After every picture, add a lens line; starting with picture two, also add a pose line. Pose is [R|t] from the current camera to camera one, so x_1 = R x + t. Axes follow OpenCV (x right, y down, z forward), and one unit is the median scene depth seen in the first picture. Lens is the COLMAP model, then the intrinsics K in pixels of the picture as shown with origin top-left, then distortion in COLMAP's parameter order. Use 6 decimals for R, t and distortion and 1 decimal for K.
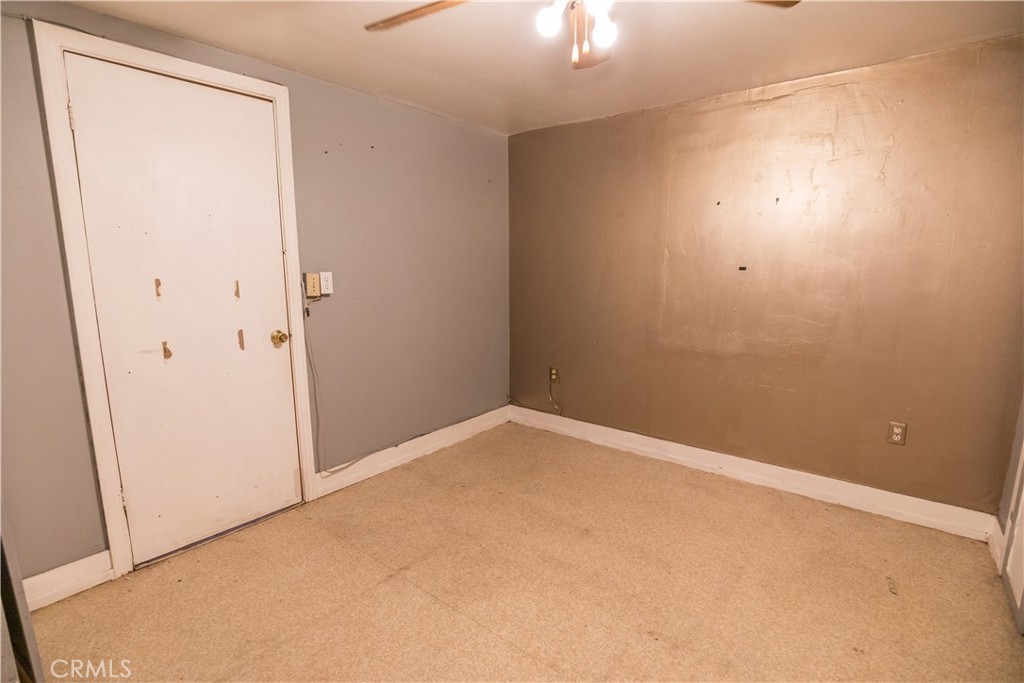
lens RADIAL K [[474.1, 0, 508.8], [0, 474.1, 345.1], [0, 0, 1]] dist [-0.032819, 0.003991]
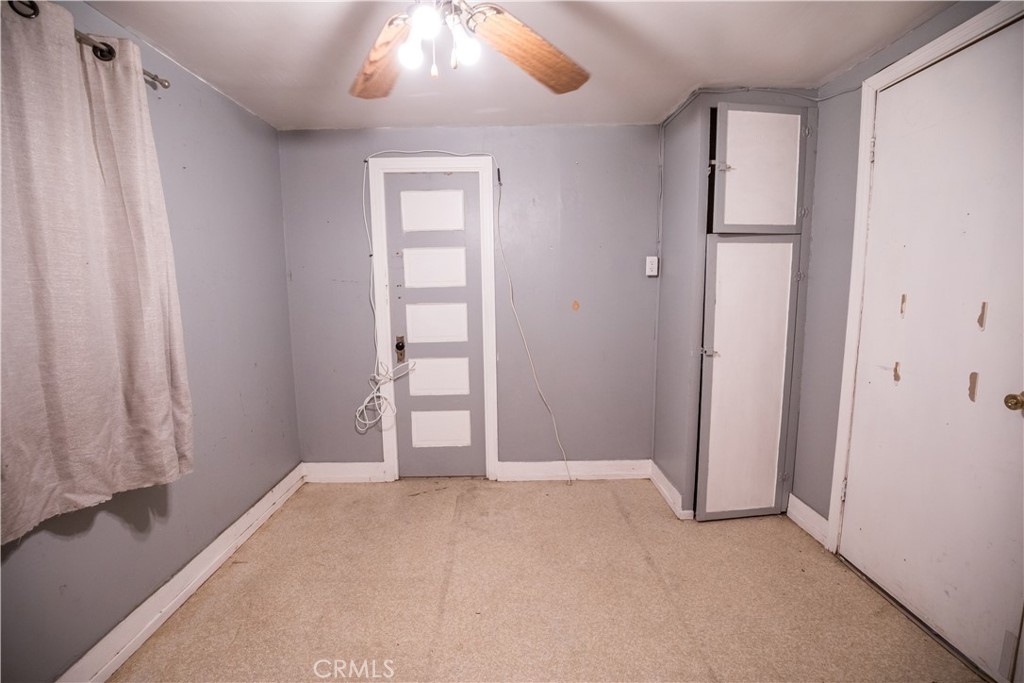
lens RADIAL K [[474.1, 0, 508.8], [0, 474.1, 345.1], [0, 0, 1]] dist [-0.032819, 0.003991]
pose [[-0.776942, 0.088378, -0.623338, 0.442652], [-0.090350, 0.964197, 0.249320, -0.203793], [0.623055, 0.250025, -0.741141, 1.214183]]
